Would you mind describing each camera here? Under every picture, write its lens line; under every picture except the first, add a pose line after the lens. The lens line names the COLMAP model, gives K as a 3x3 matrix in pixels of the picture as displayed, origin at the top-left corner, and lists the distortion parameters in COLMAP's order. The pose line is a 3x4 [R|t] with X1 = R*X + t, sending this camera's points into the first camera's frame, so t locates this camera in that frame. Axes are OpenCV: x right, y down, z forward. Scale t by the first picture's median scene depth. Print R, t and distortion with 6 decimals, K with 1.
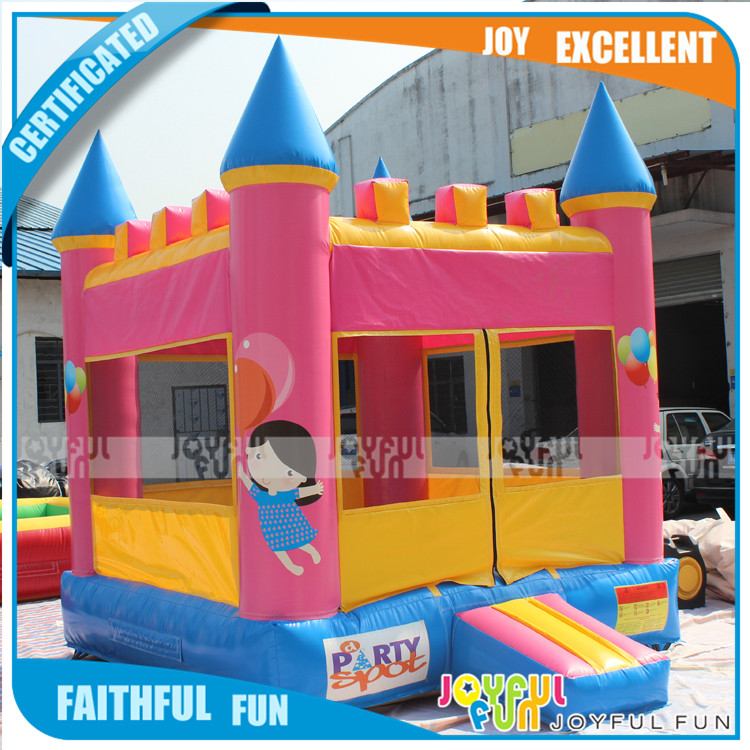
lens RADIAL K [[1227.9, 0, 375.0], [0, 1227.9, 375.0], [0, 0, 1]] dist [-0.130273, 0.142138]
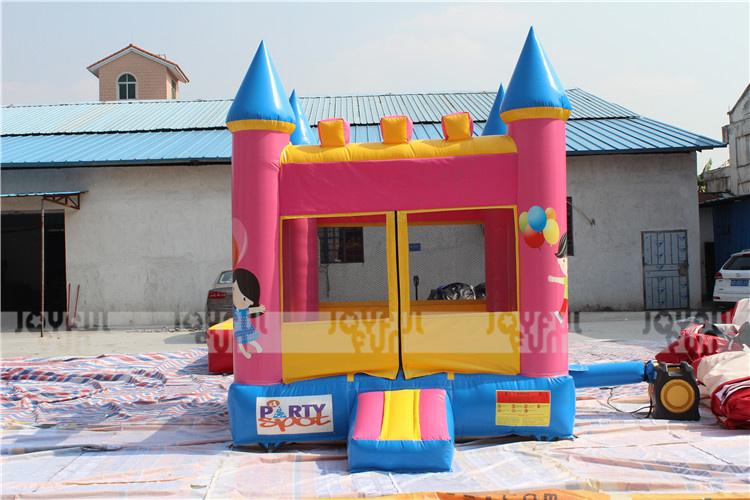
lens RADIAL K [[909.7, 0, 375.0], [0, 909.7, 250.0], [0, 0, 1]] dist [-0.074035, -0.008437]
pose [[0.802582, 0.014618, -0.596362, 0.814567], [0.008169, 0.999337, 0.035489, -0.032086], [0.596485, -0.033355, 0.801931, 0.083617]]
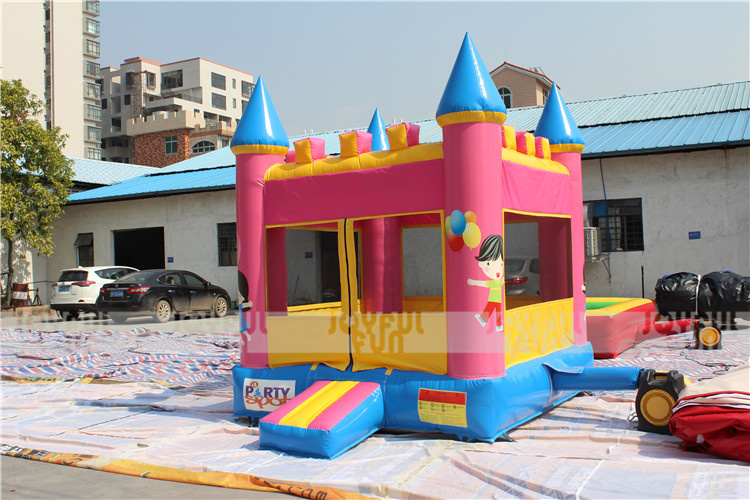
lens RADIAL K [[796.1, 0, 375.0], [0, 796.1, 250.0], [0, 0, 1]] dist [-0.122143, 0.002663]
pose [[0.401969, 0.019873, -0.915437, 1.208768], [0.043088, 0.998246, 0.040590, -0.040497], [0.914639, -0.055760, 0.400408, 0.655876]]
